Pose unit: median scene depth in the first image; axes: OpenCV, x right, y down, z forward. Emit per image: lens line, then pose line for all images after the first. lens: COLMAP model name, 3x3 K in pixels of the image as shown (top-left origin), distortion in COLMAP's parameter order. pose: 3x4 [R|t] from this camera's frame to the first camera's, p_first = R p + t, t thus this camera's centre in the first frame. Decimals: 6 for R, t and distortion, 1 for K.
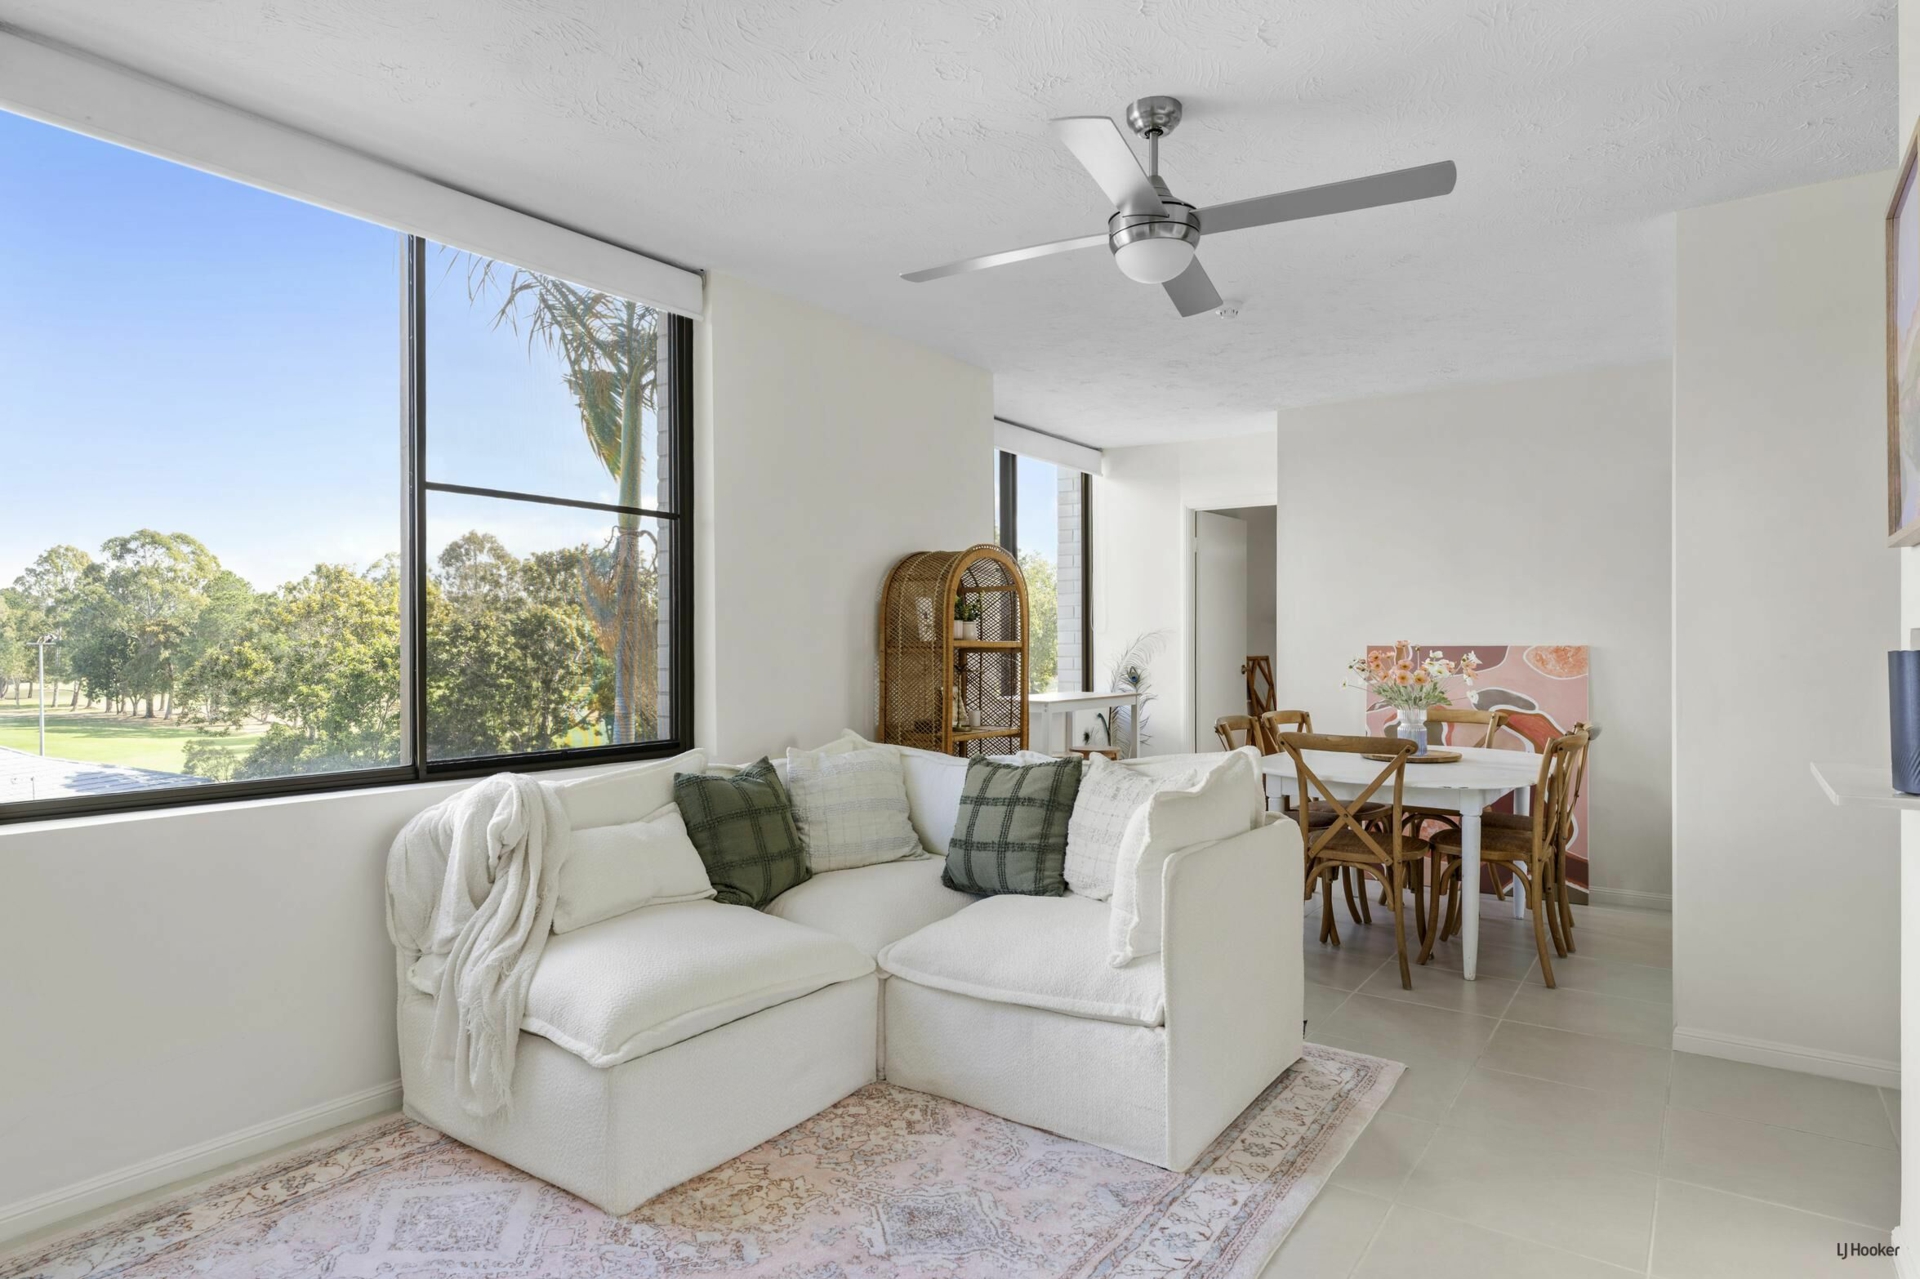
lens RADIAL K [[1087.1, 0, 960.0], [0, 1087.1, 639.5], [0, 0, 1]] dist [-0.002349, -0.000851]
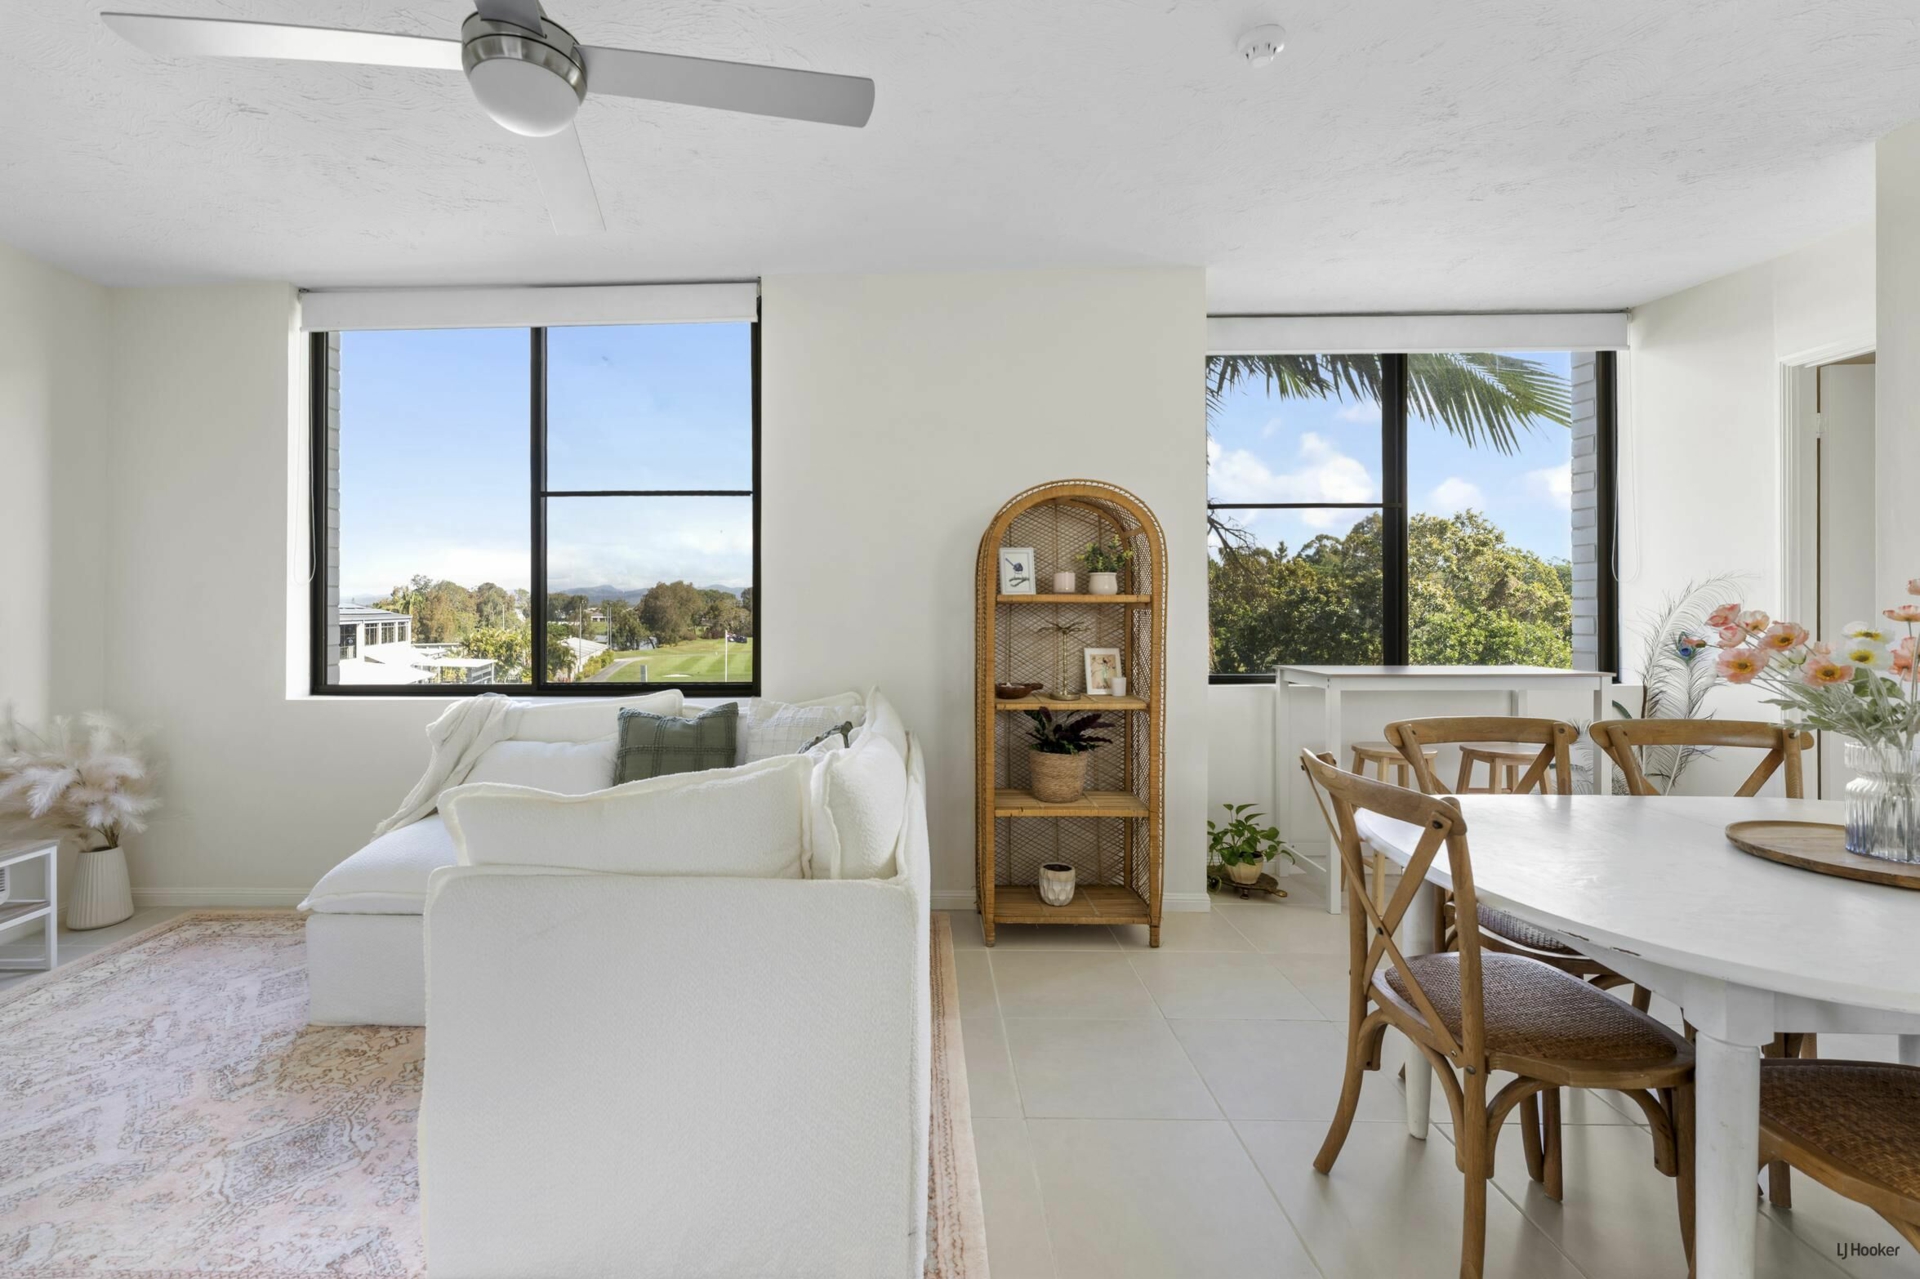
lens RADIAL K [[833.1, 0, 882.3], [0, 833.1, 600.3], [0, 0, 1]] dist [-0.000236, -0.000138]
pose [[0.552832, -0.009128, -0.833243, 0.699978], [0.007327, 0.999955, -0.006094, 0.012140], [0.833261, -0.002736, 0.552873, 0.757116]]
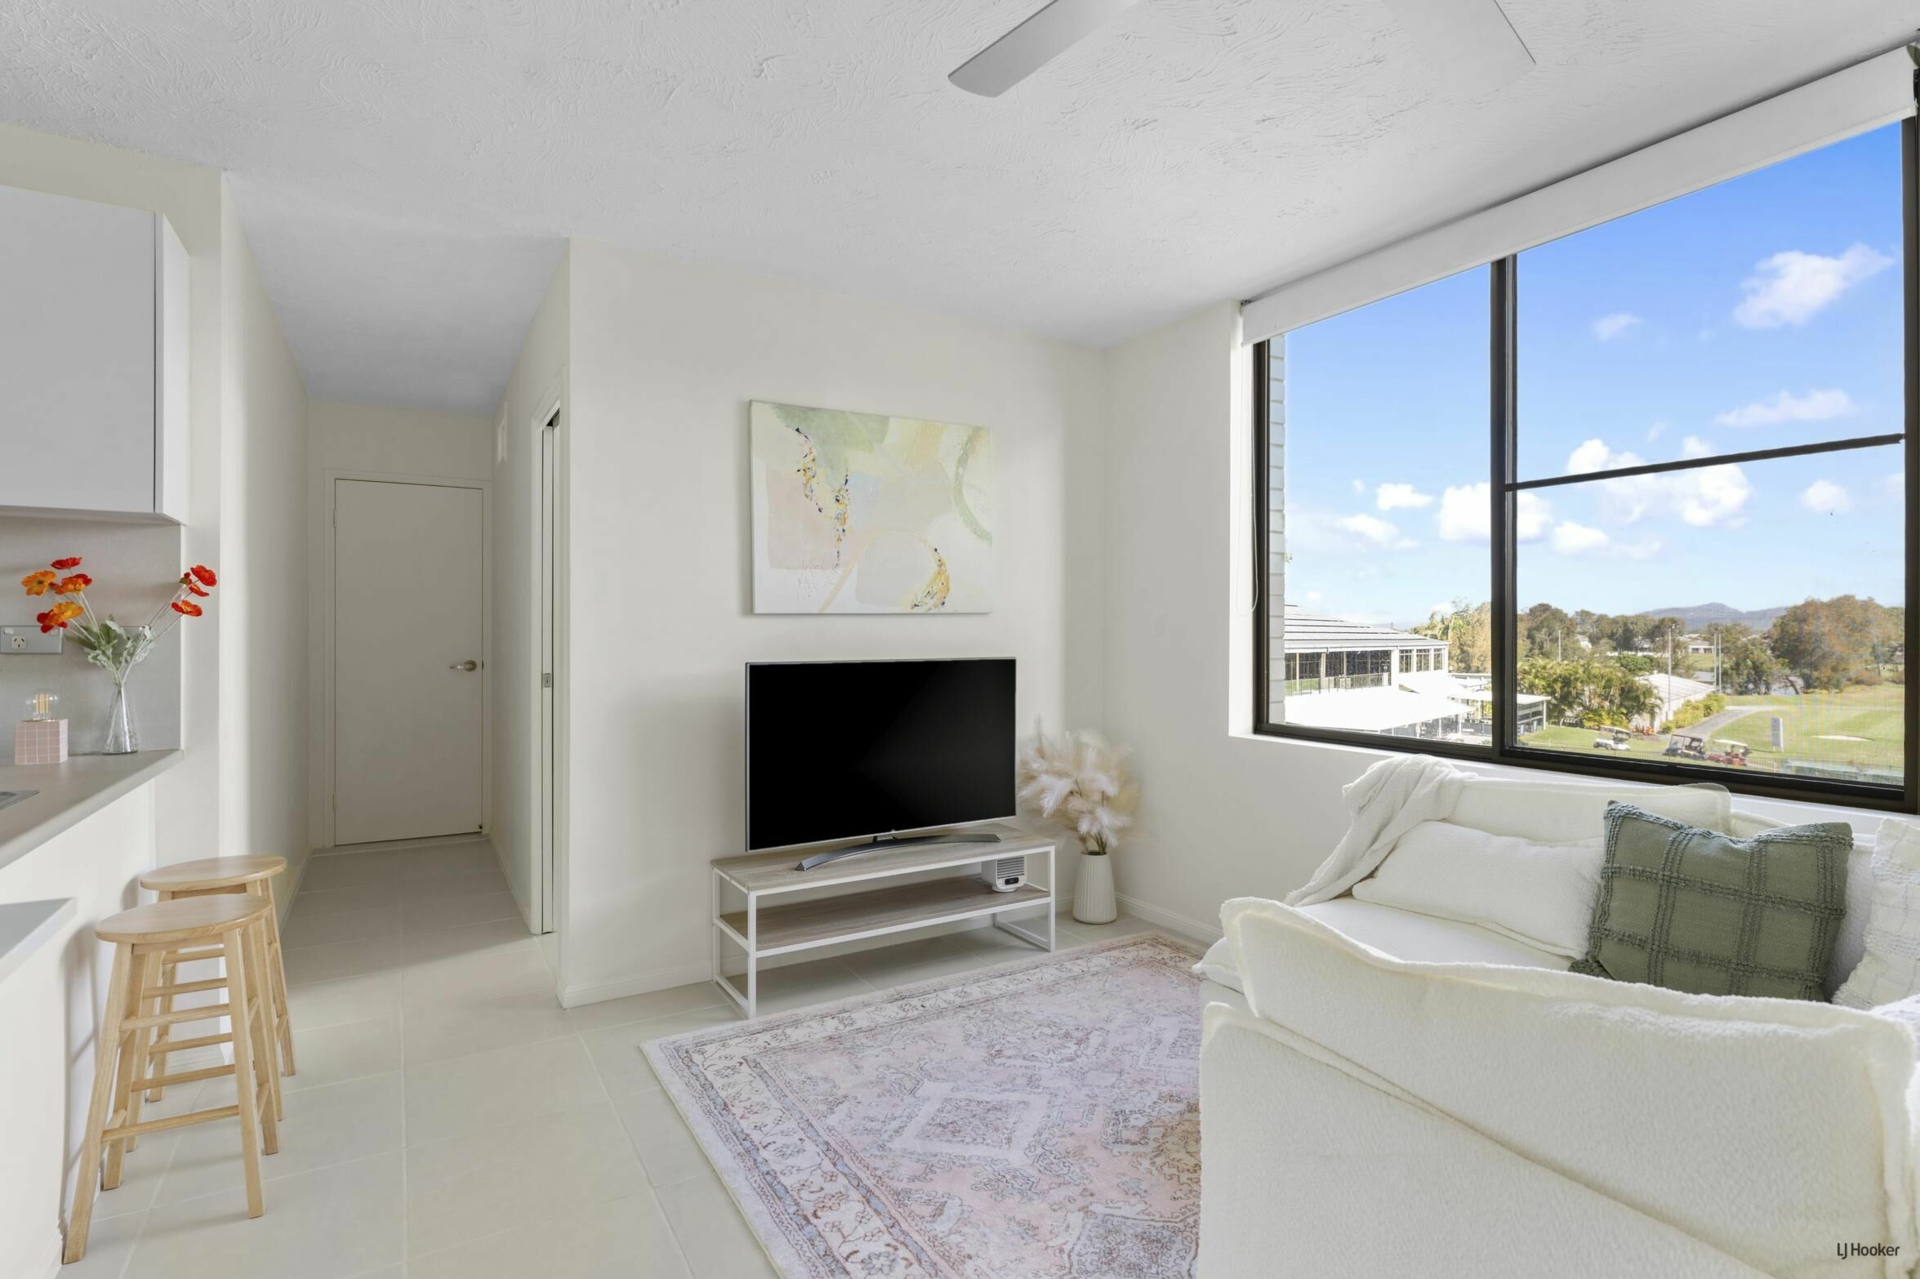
lens RADIAL K [[939.2, 0, 959.2], [0, 939.2, 629.7], [0, 0, 1]] dist [0.001993, -0.000537]
pose [[-0.401486, -0.004056, -0.915856, 0.572963], [0.002108, 0.999983, -0.005353, 0.002928], [0.915863, -0.004080, -0.401471, 0.872379]]
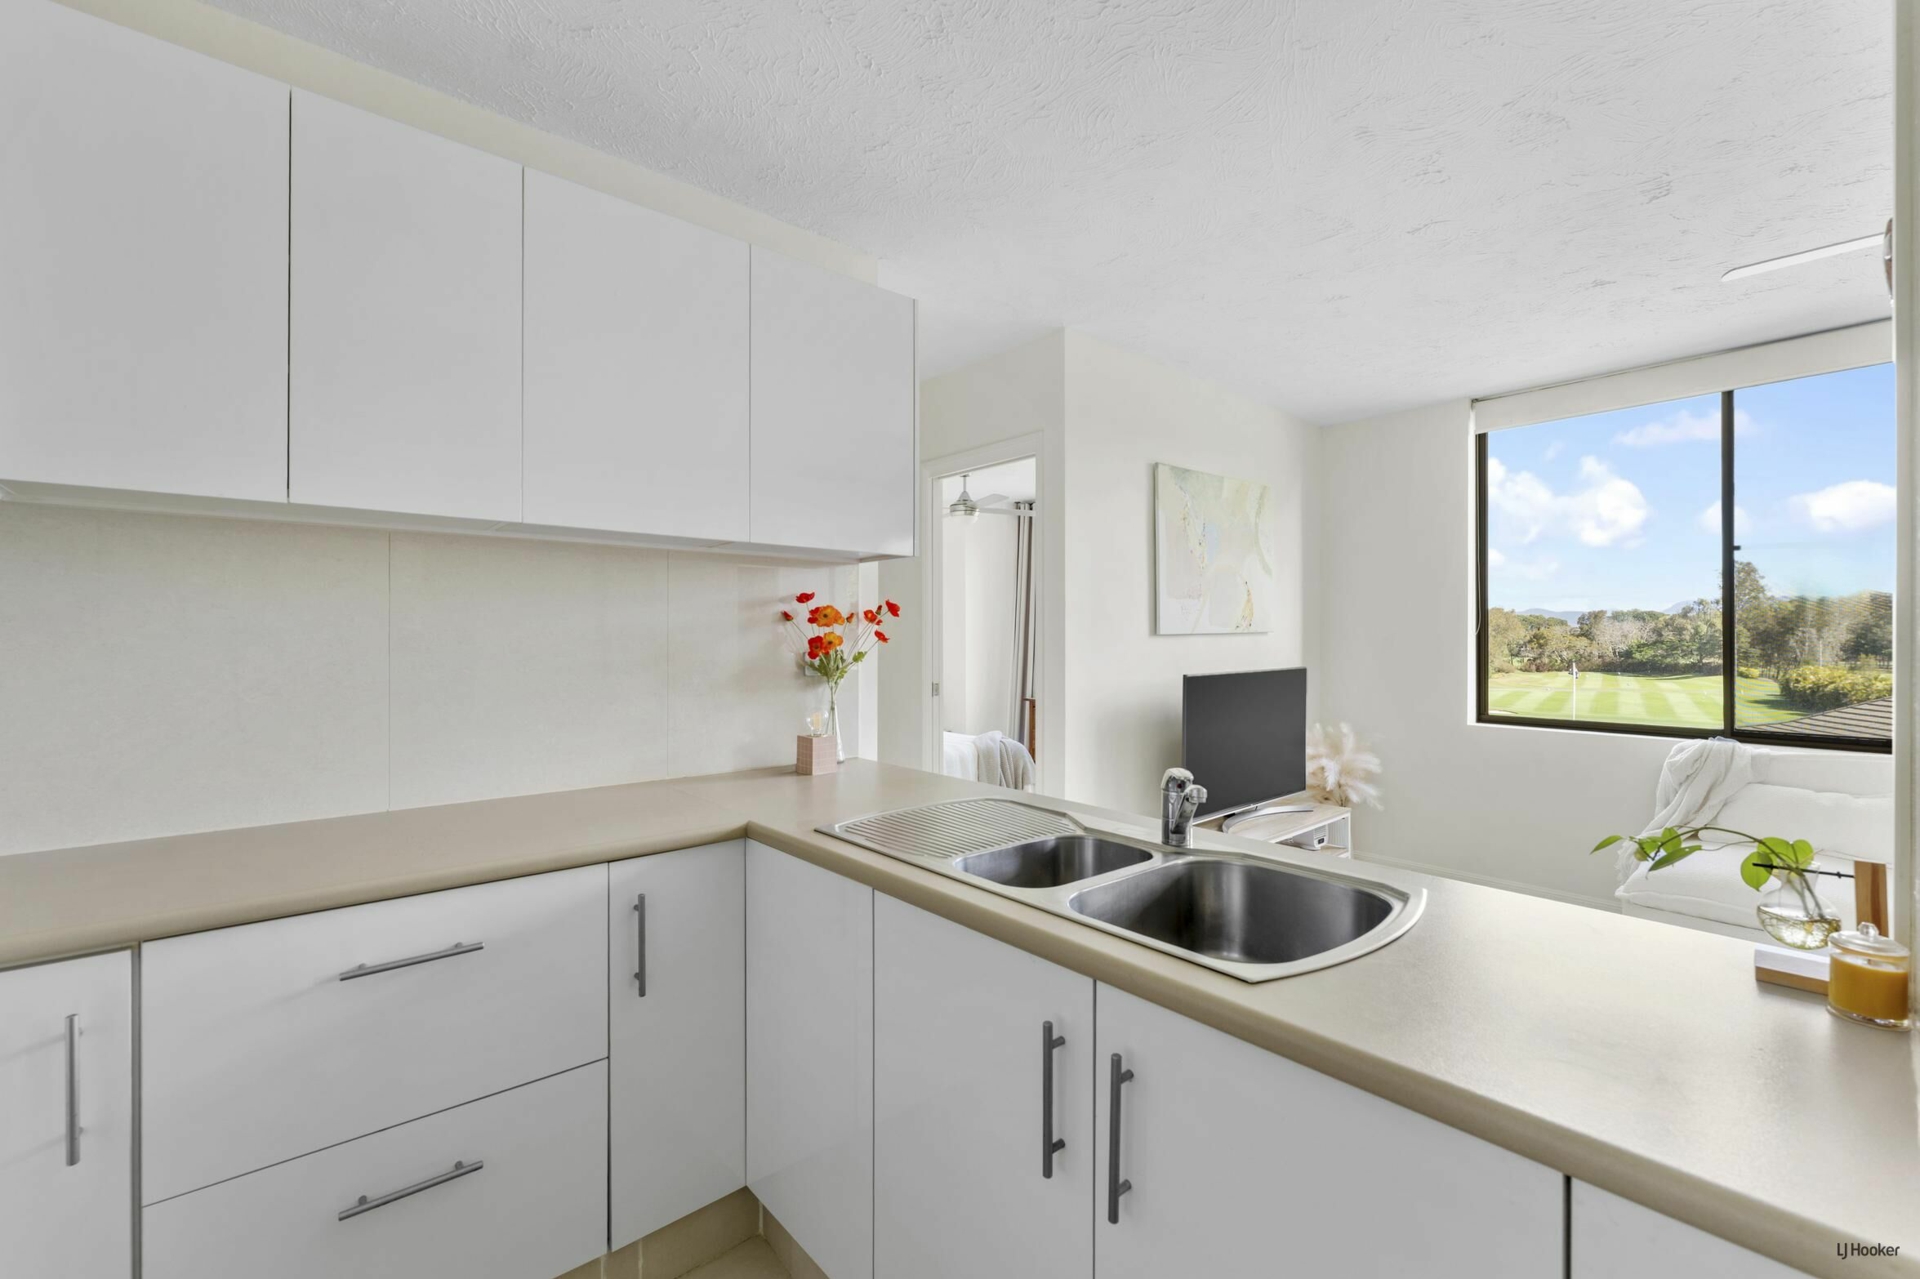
lens RADIAL K [[802.2, 0, 956.7], [0, 802.2, 632.0], [0, 0, 1]] dist [0.000518, 0.000044]
pose [[-0.239080, -0.004285, -0.970990, 0.866728], [0.002616, 0.999984, -0.005057, -0.020840], [0.970996, -0.003749, -0.239065, 0.203100]]
